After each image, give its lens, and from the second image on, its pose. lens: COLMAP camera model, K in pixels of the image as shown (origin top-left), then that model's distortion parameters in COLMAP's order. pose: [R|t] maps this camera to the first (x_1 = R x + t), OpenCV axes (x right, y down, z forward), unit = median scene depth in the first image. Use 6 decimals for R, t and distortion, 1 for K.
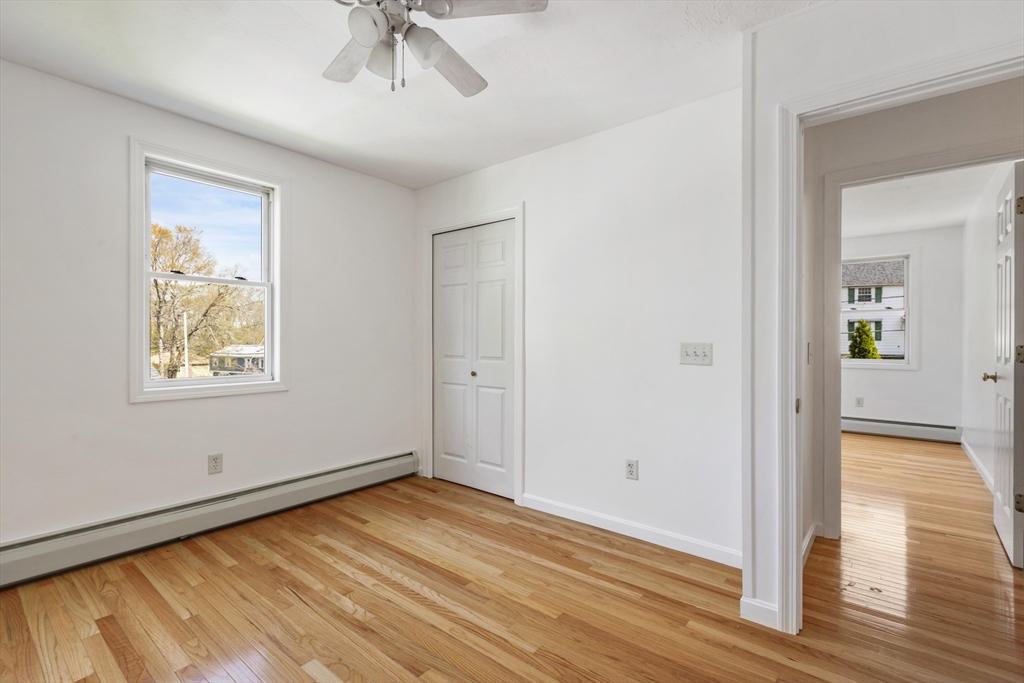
lens RADIAL K [[458.8, 0, 509.1], [0, 458.8, 338.6], [0, 0, 1]] dist [-0.000747, -0.000412]
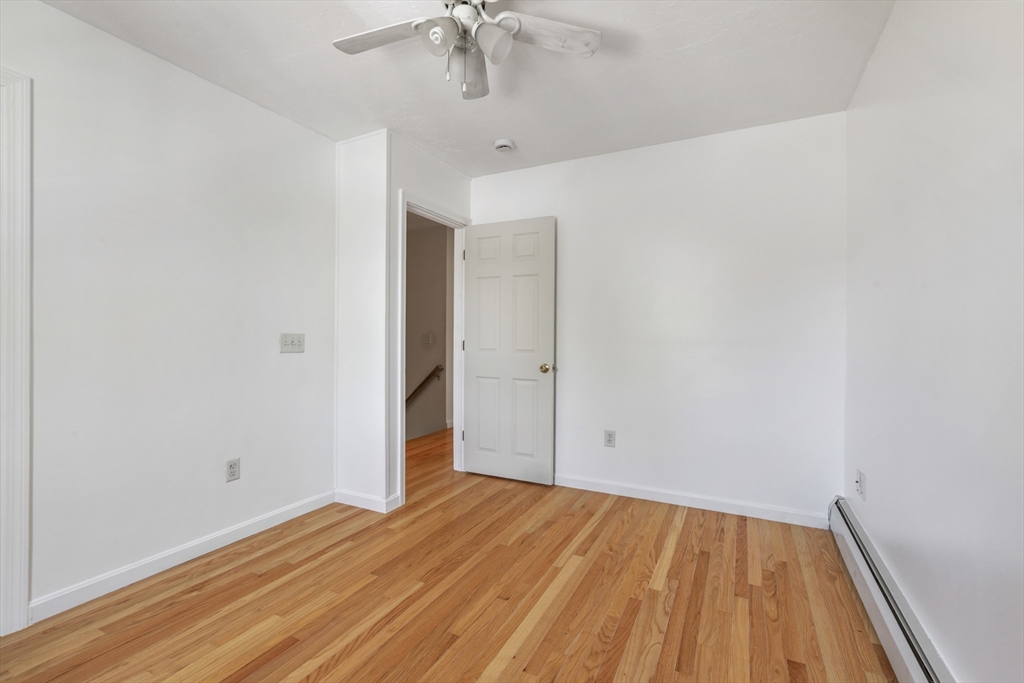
lens RADIAL K [[458.8, 0, 509.1], [0, 458.8, 338.6], [0, 0, 1]] dist [-0.000747, -0.000412]
pose [[-0.208403, -0.010625, 0.977985, -0.886513], [-0.009389, 0.999917, 0.008862, 0.007349], [-0.977998, -0.007336, -0.208485, 0.765898]]
